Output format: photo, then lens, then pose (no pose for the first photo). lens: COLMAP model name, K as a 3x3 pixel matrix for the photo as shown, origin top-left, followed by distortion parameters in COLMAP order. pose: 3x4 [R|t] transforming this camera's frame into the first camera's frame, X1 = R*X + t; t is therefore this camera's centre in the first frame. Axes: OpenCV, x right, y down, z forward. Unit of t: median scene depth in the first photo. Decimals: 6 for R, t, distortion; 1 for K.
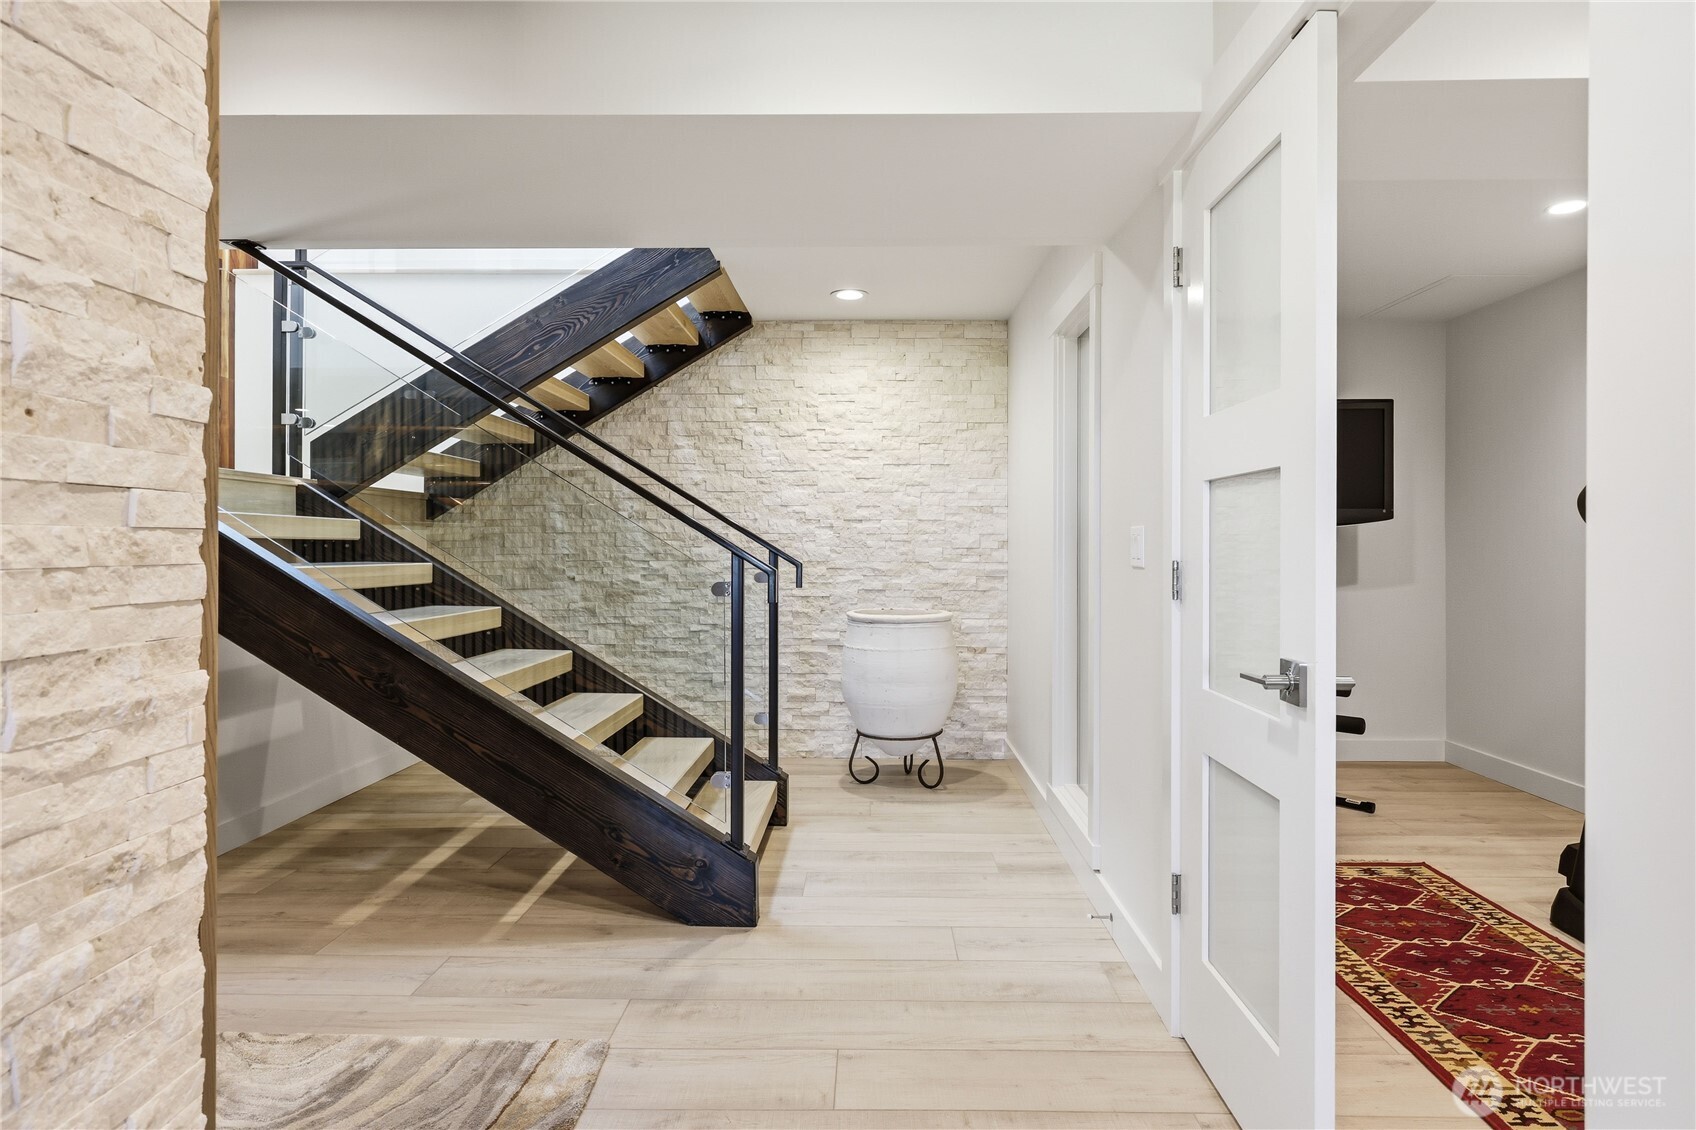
lens RADIAL K [[875.5, 0, 847.8], [0, 875.5, 547.1], [0, 0, 1]] dist [0.001969, 0.000283]
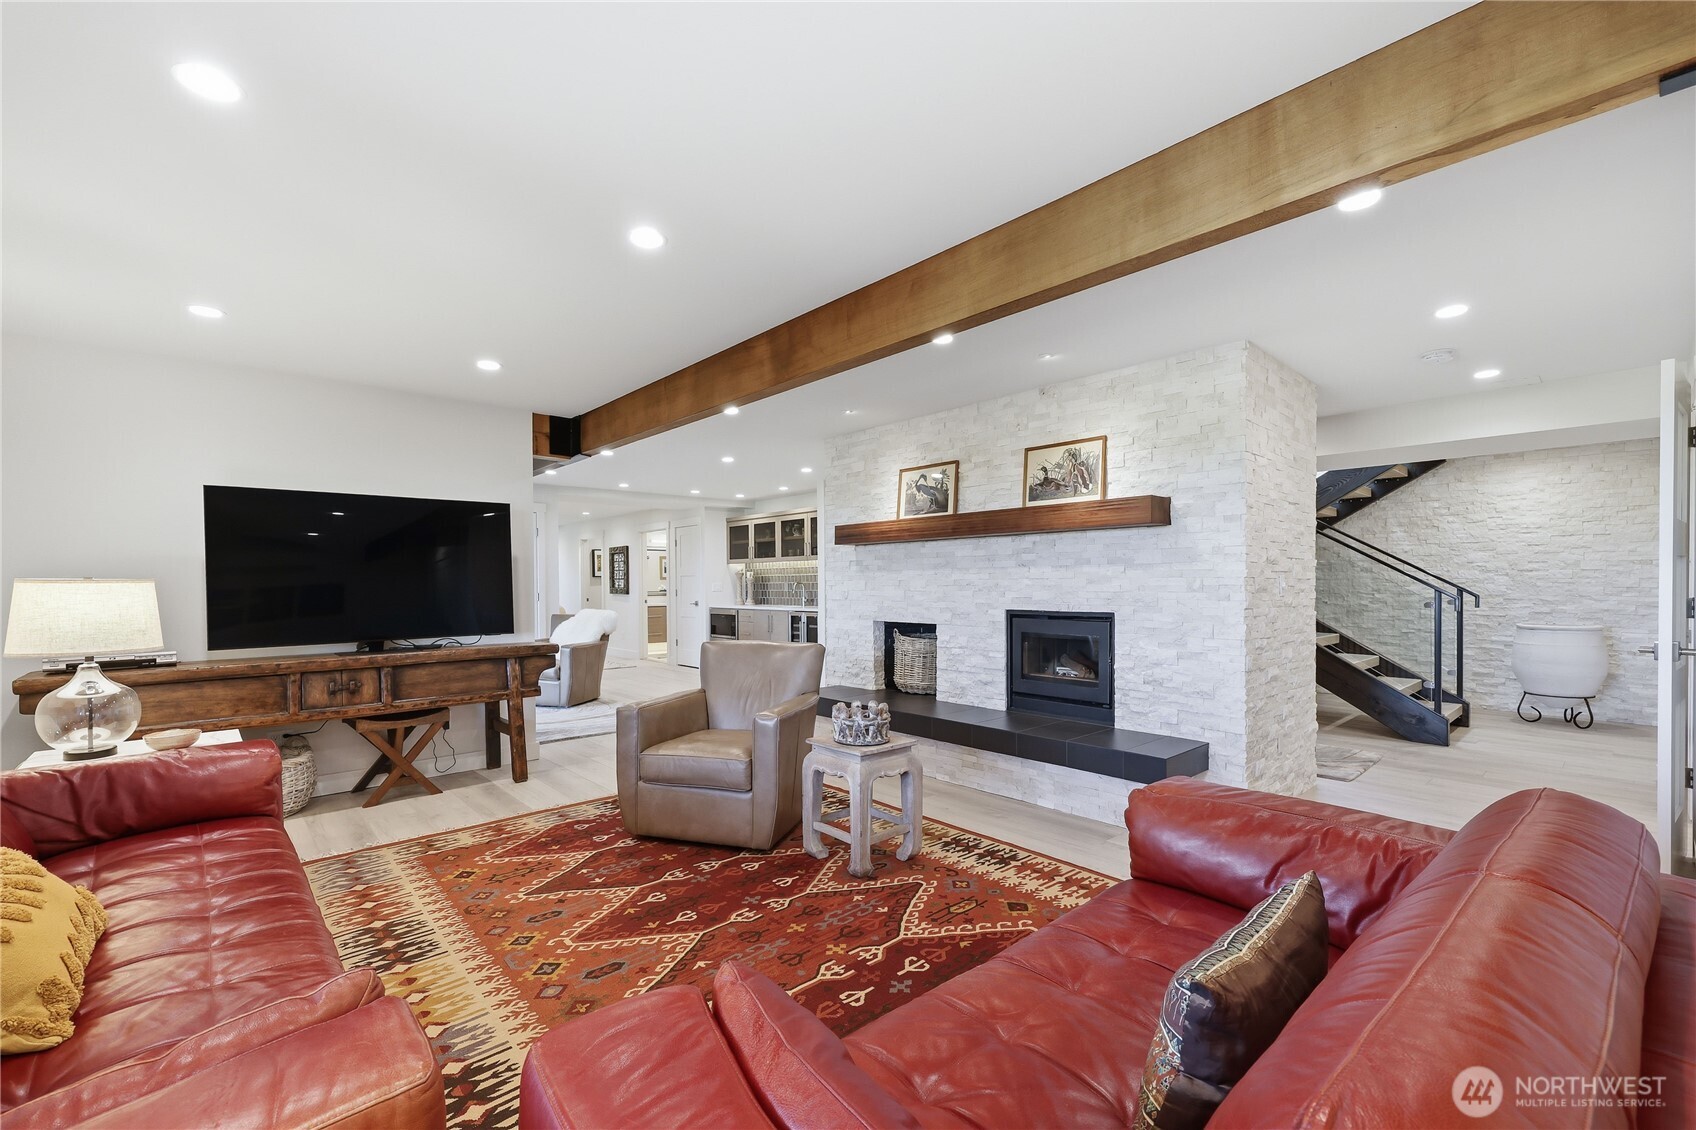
lens RADIAL K [[706.6, 0, 846.2], [0, 706.6, 586.2], [0, 0, 1]] dist [0.000228, 0.000134]
pose [[0.687891, -0.000361, -0.725814, 0.094065], [0.002256, 0.999996, 0.001641, -0.005807], [0.725811, -0.002766, 0.687889, -0.864499]]
